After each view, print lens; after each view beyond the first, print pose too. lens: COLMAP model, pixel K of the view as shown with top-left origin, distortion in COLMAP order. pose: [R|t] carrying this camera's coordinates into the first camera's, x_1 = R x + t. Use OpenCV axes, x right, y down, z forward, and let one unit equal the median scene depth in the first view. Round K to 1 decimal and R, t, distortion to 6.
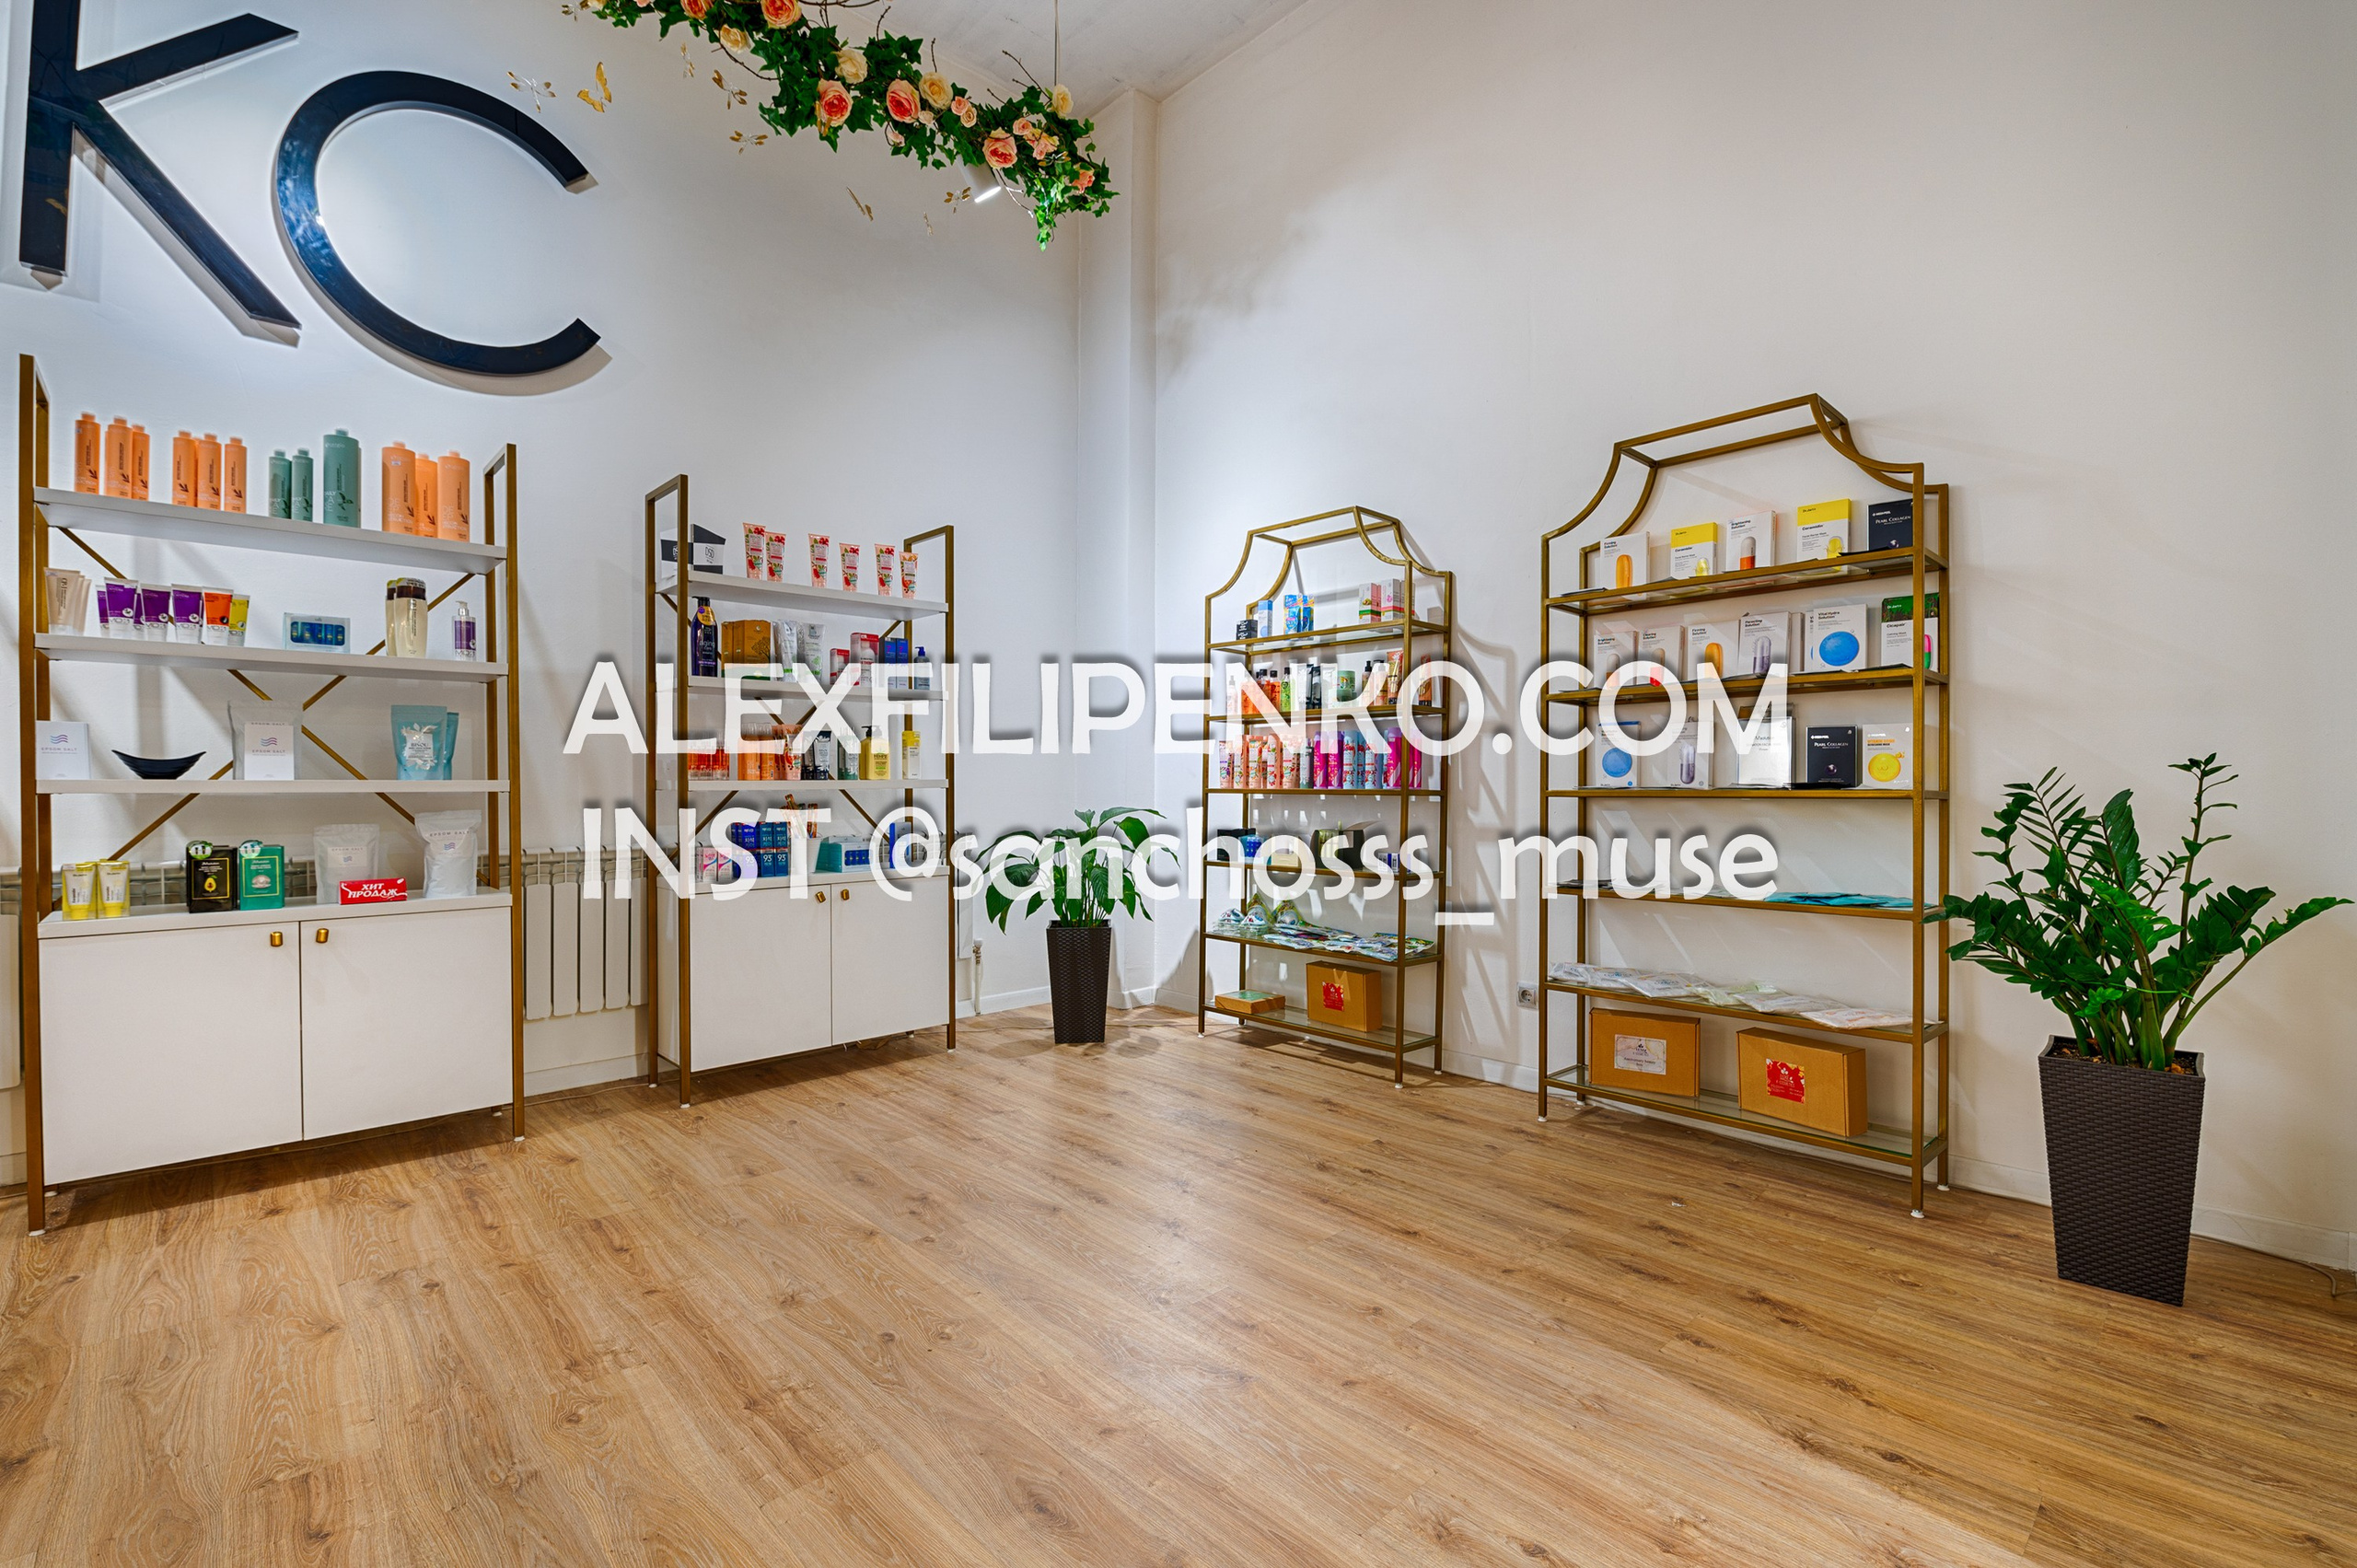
lens RADIAL K [[1078.7, 0, 1206.8], [0, 1078.7, 787.7], [0, 0, 1]] dist [-0.002263, -0.010439]
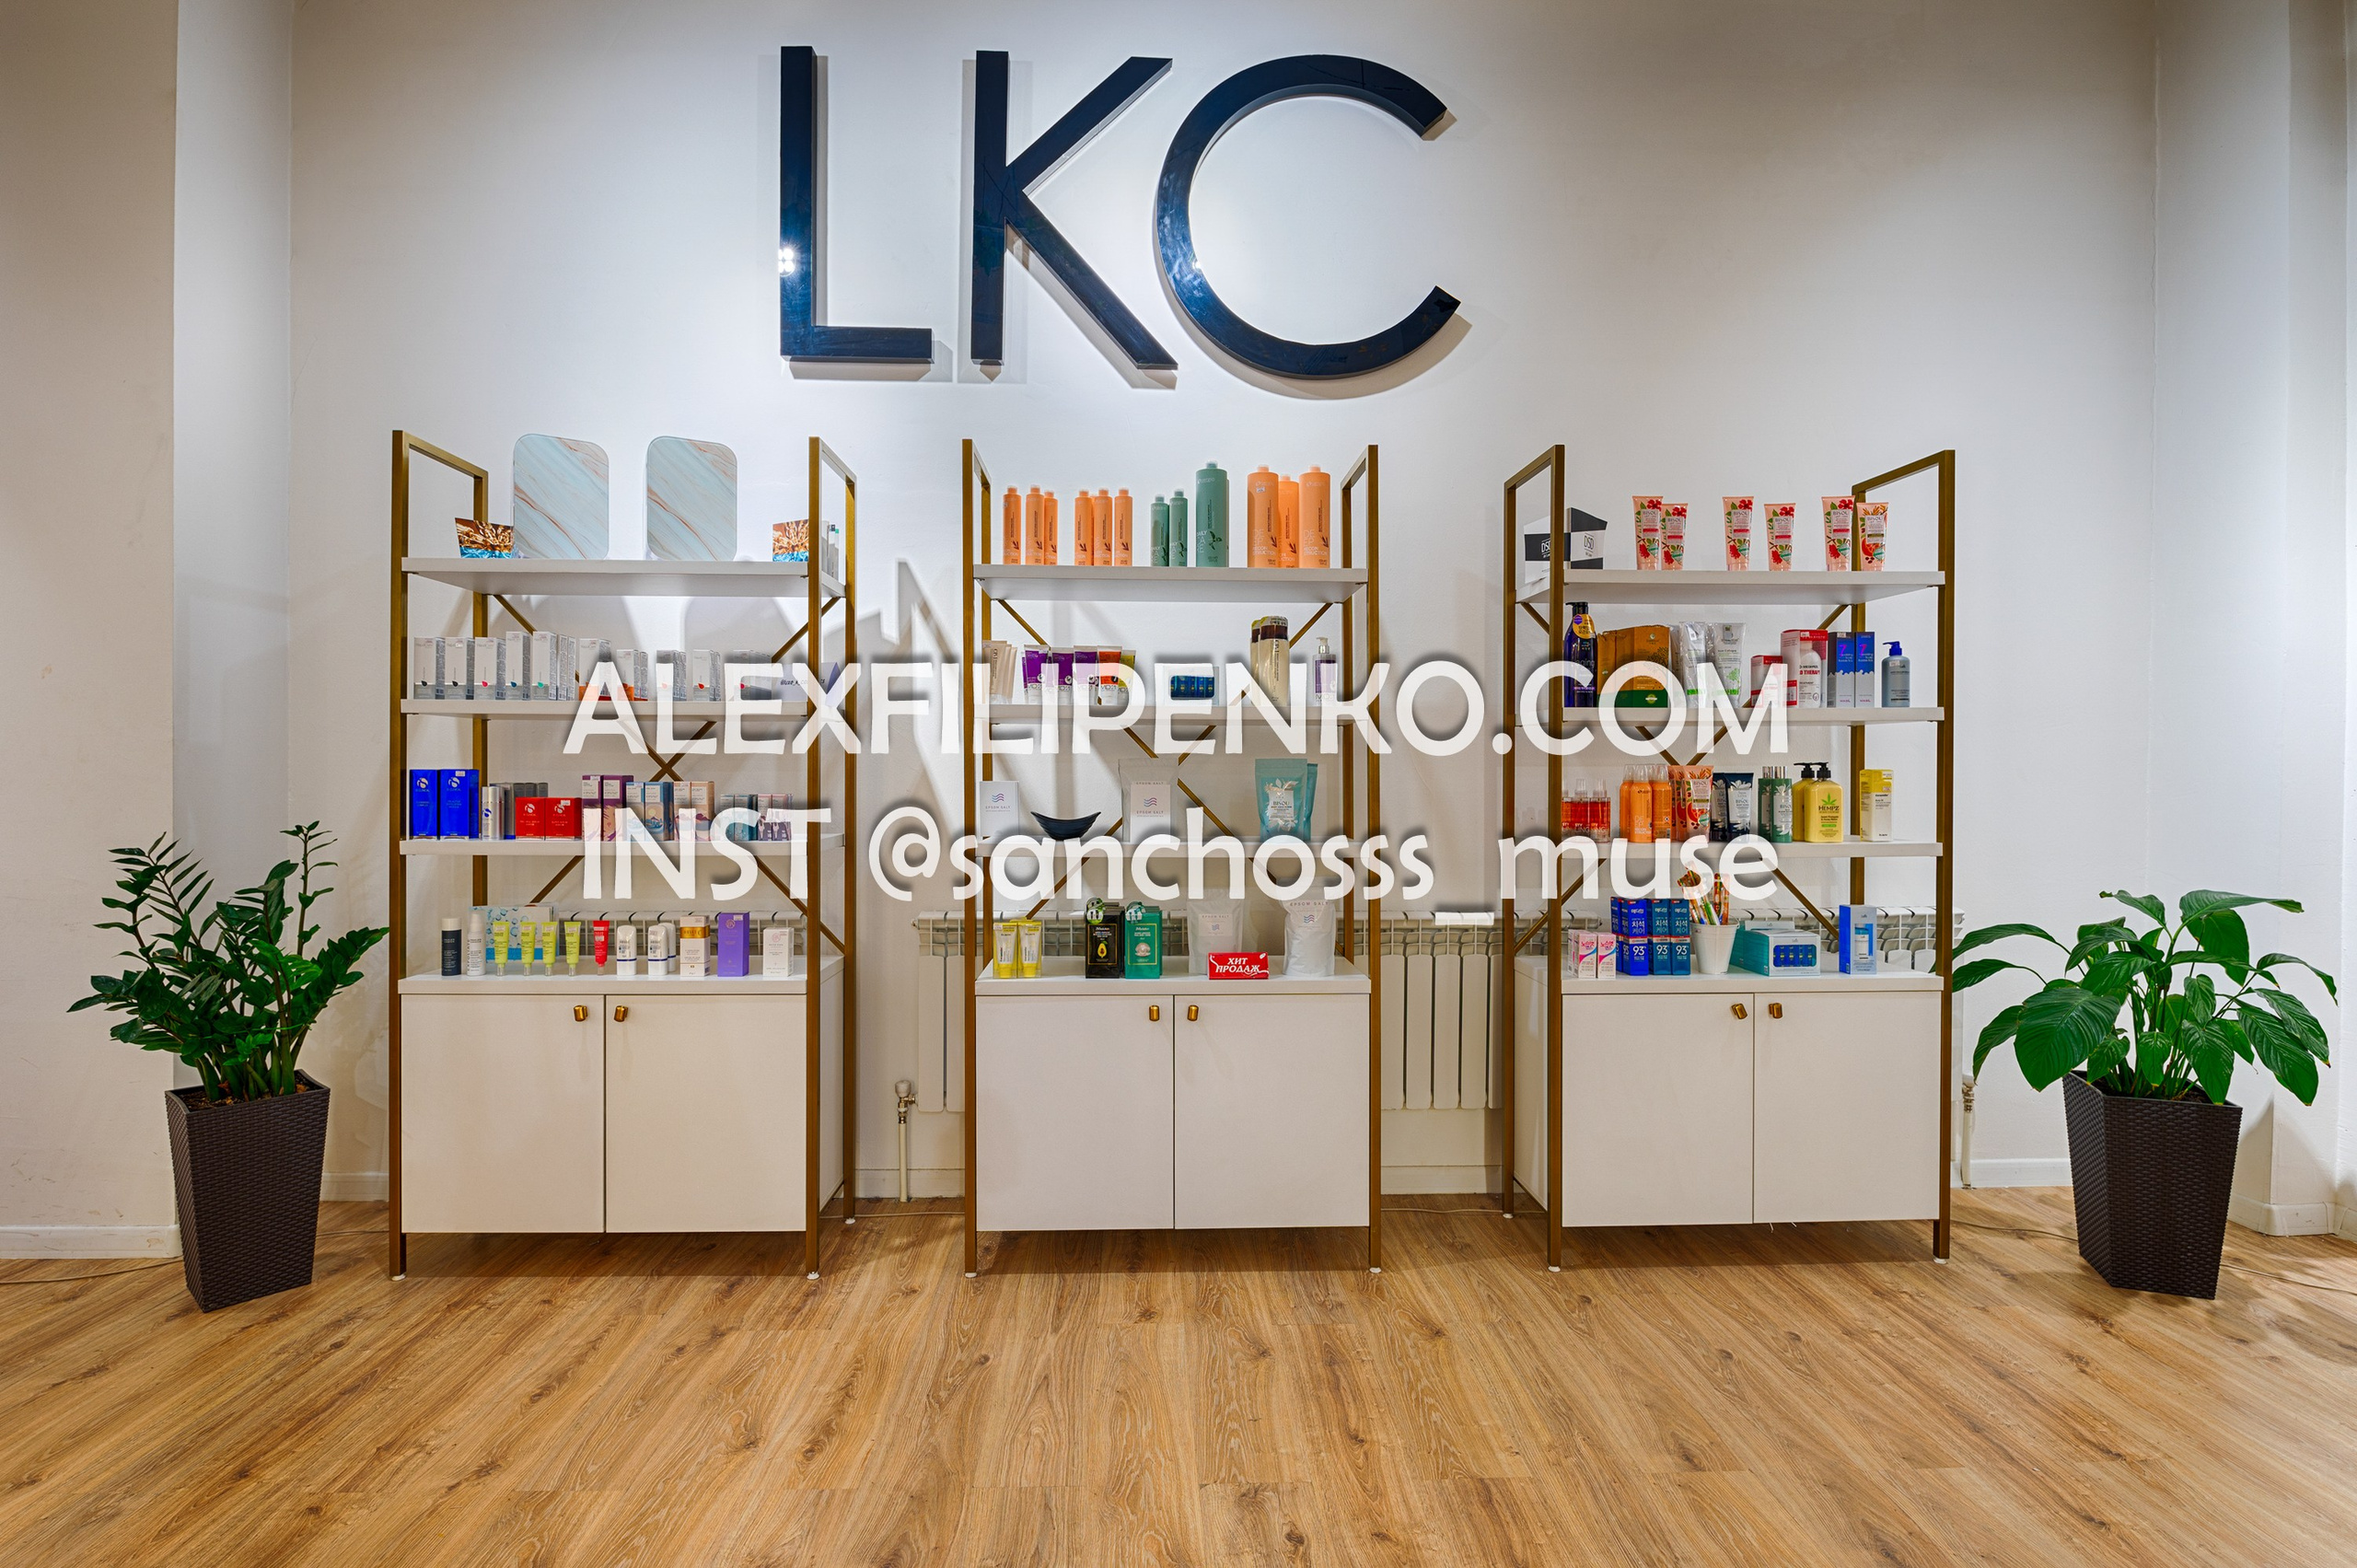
lens RADIAL K [[1098.6, 0, 1133.2], [0, 1098.6, 767.7], [0, 0, 1]] dist [0.012664, -0.012352]
pose [[0.730035, -0.000158, -0.683409, -0.202682], [-0.006651, 0.999951, -0.007335, -0.061922], [0.683377, 0.009900, 0.729999, 0.254754]]
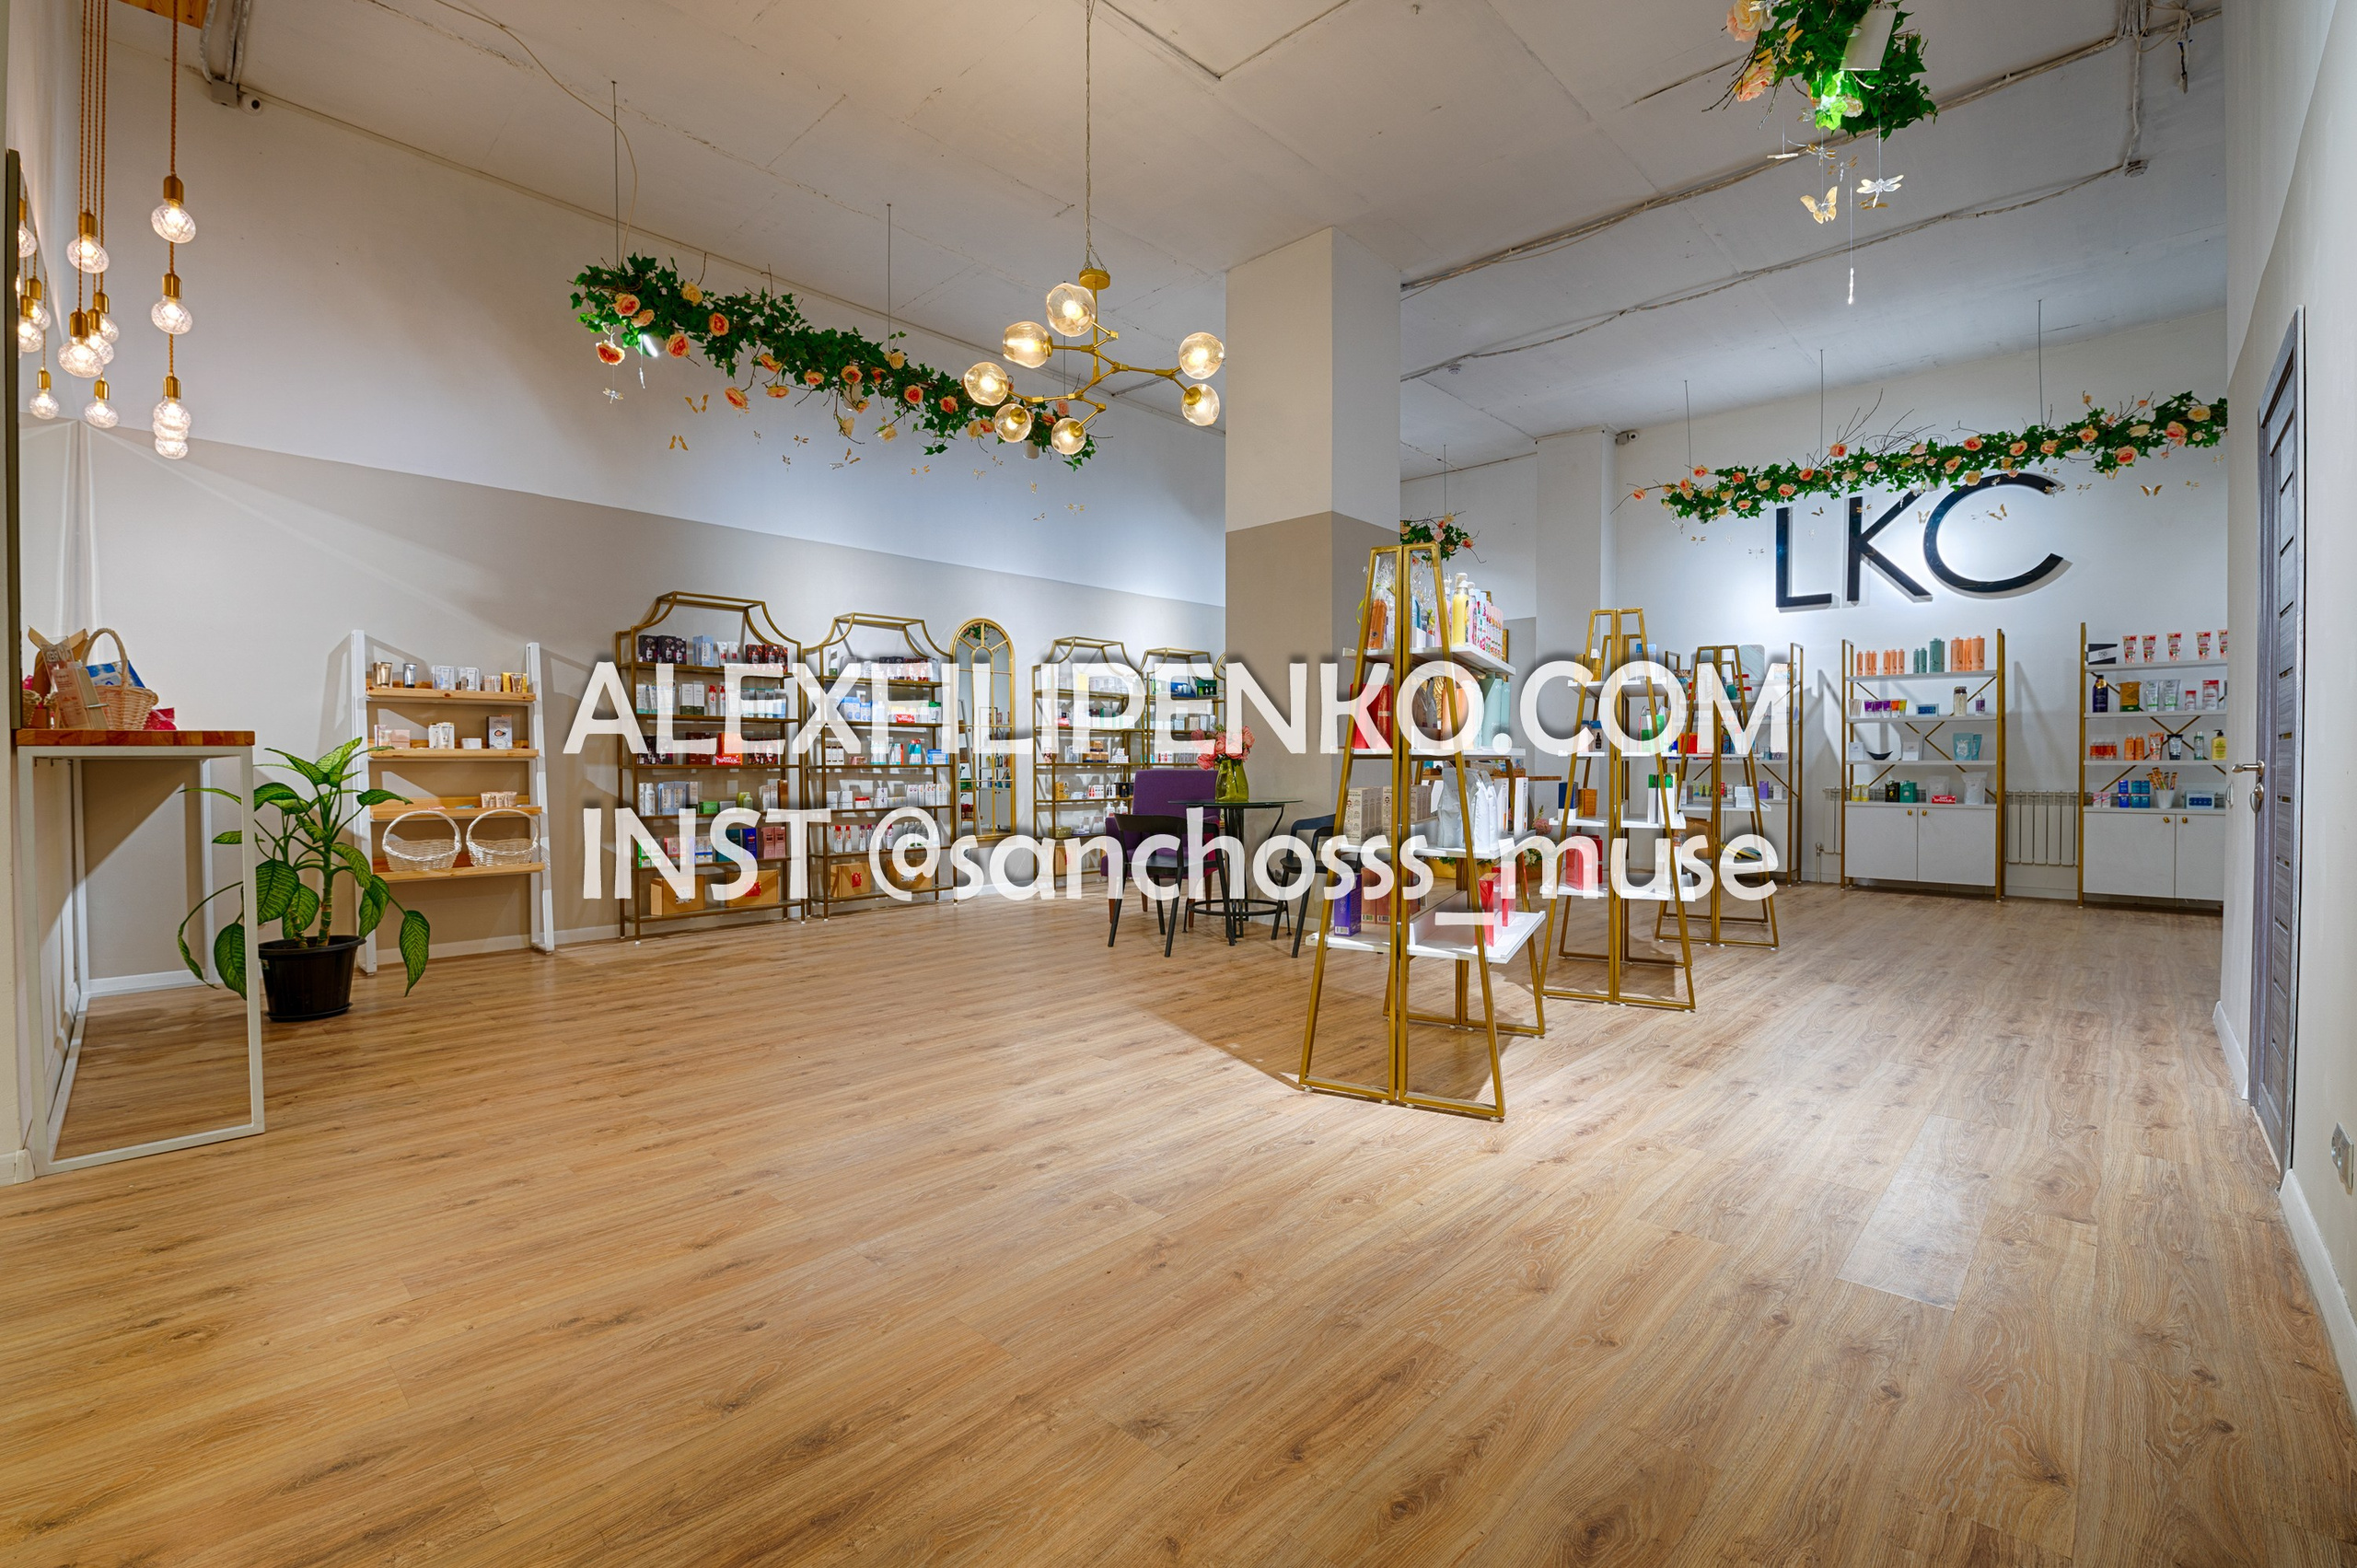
lens RADIAL K [[1024.9, 0, 1169.3], [0, 1024.9, 777.3], [0, 0, 1]] dist [0.000913, -0.009675]
pose [[0.069829, 0.011472, -0.997493, 1.695893], [-0.011558, 0.999876, 0.010690, 0.031237], [0.997492, 0.010782, 0.069953, -1.175305]]
